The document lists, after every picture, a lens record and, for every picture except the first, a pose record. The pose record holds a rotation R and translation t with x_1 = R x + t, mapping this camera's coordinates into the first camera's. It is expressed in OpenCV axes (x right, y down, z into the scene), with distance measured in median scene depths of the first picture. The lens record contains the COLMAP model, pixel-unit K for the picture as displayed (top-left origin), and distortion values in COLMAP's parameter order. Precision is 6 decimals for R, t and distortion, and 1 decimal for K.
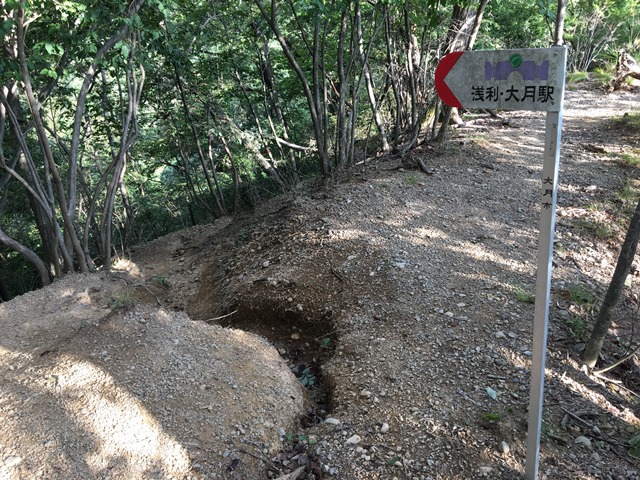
lens RADIAL K [[543.5, 0, 320.0], [0, 543.5, 240.0], [0, 0, 1]] dist [0.083390, -0.112048]
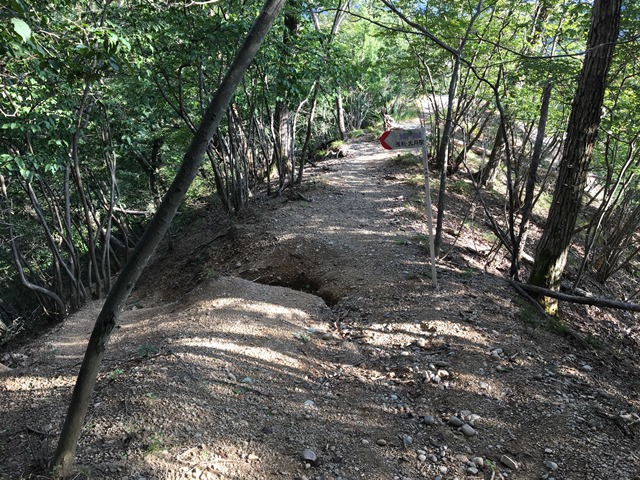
lens RADIAL K [[543.5, 0, 320.0], [0, 543.5, 240.0], [0, 0, 1]] dist [0.083390, -0.112048]
pose [[0.916775, -0.149464, 0.370383, -0.292224], [0.189450, 0.979112, -0.073819, 0.086487], [-0.351613, 0.137844, 0.925941, -0.346161]]
